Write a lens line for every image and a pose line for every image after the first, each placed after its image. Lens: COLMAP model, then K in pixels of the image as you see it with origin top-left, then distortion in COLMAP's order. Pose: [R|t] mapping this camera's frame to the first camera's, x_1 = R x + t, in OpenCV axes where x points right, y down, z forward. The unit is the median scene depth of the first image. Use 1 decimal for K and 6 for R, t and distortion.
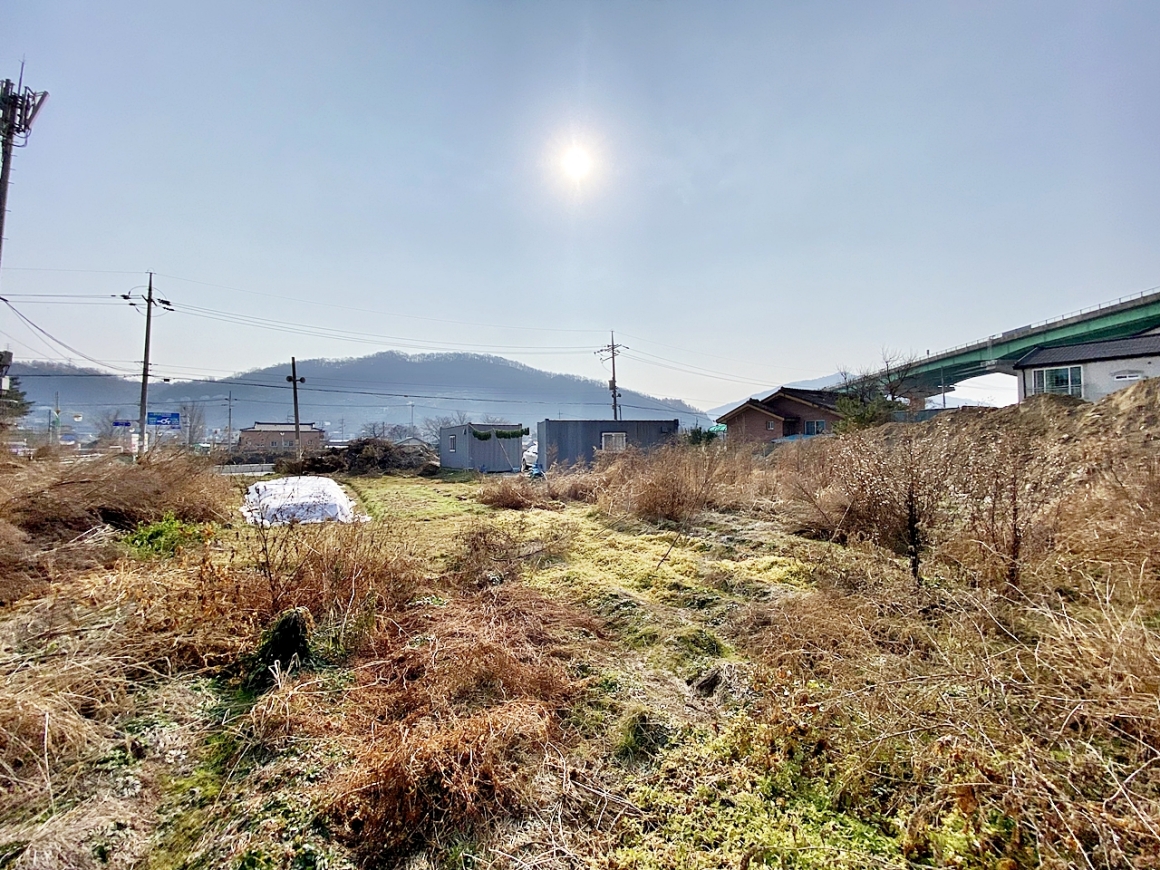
lens RADIAL K [[464.0, 0, 581.4], [0, 464.0, 435.2], [0, 0, 1]] dist [0.024378, -0.023343]
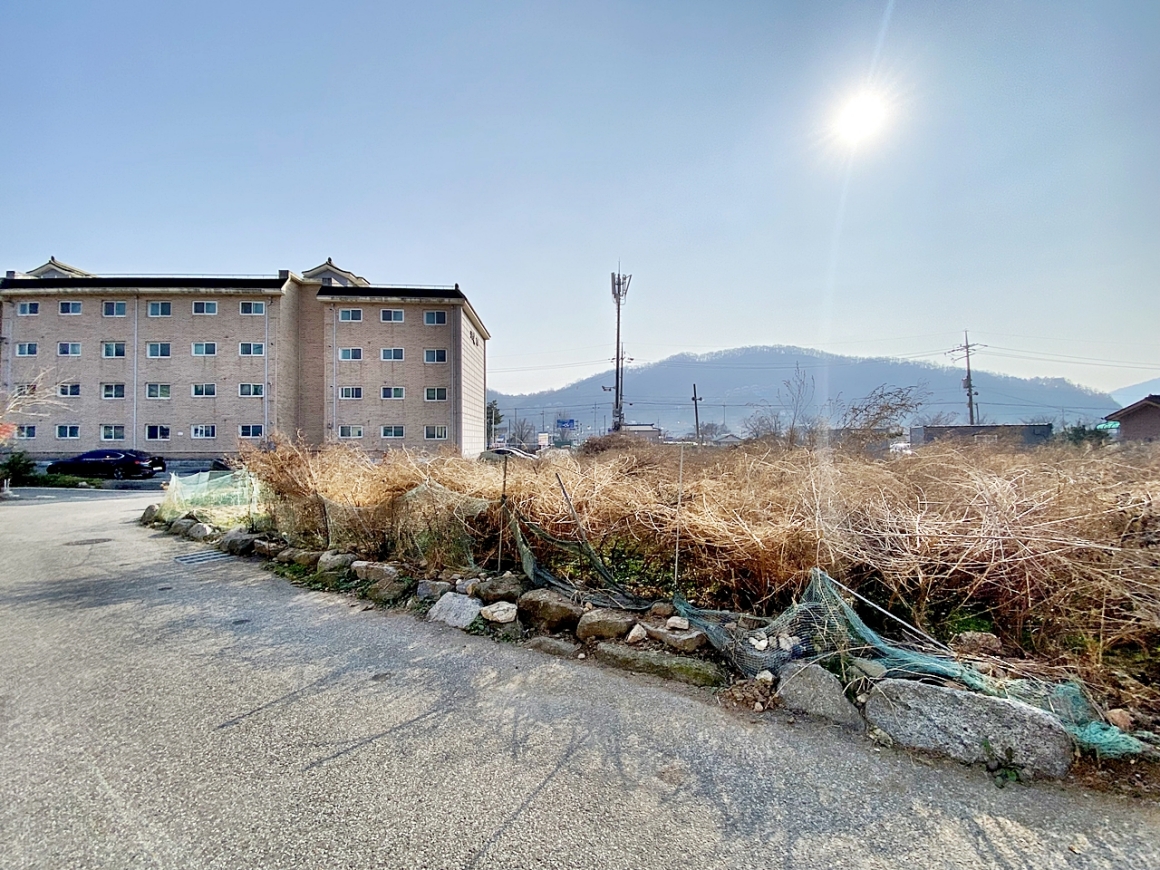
lens RADIAL K [[464.0, 0, 581.4], [0, 464.0, 435.2], [0, 0, 1]] dist [0.024378, -0.023343]
pose [[0.828101, -0.007906, -0.560523, -0.029414], [0.013279, 0.999897, 0.005516, -0.005589], [0.560421, -0.012011, 0.828121, -0.156175]]
